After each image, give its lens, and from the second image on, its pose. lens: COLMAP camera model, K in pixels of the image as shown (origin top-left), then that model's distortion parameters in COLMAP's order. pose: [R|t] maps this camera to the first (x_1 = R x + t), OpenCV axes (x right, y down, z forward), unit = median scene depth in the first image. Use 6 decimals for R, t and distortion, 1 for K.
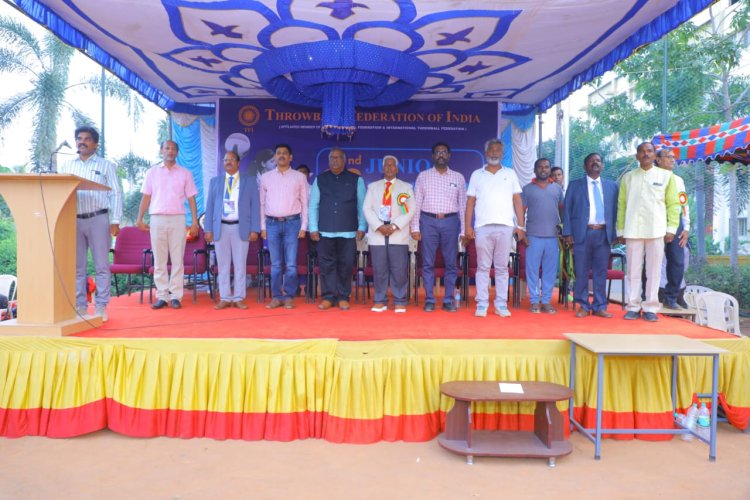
lens RADIAL K [[789.9, 0, 380.0], [0, 789.9, 226.6], [0, 0, 1]] dist [0.108146, 0.019222]
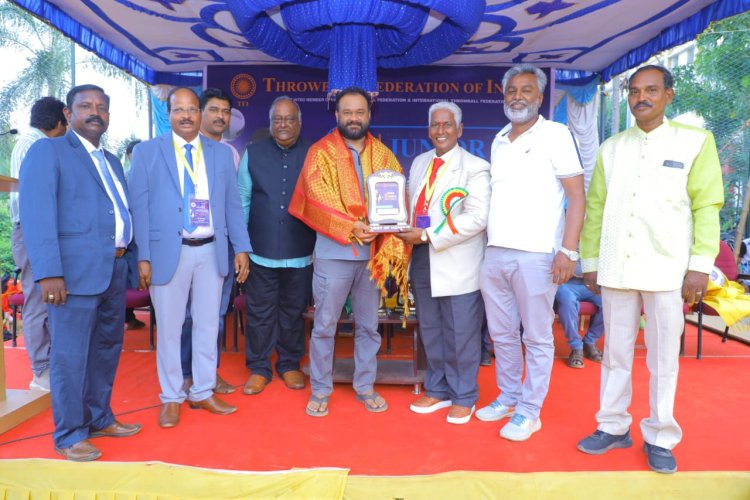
lens RADIAL K [[630.2, 0, 364.7], [0, 630.2, 252.5], [0, 0, 1]] dist [-0.025115, 0.006939]
pose [[0.999250, 0.005212, -0.038372, -0.015092], [-0.001568, 0.995532, 0.094408, -0.031277], [0.038693, -0.094277, 0.994794, 0.349292]]
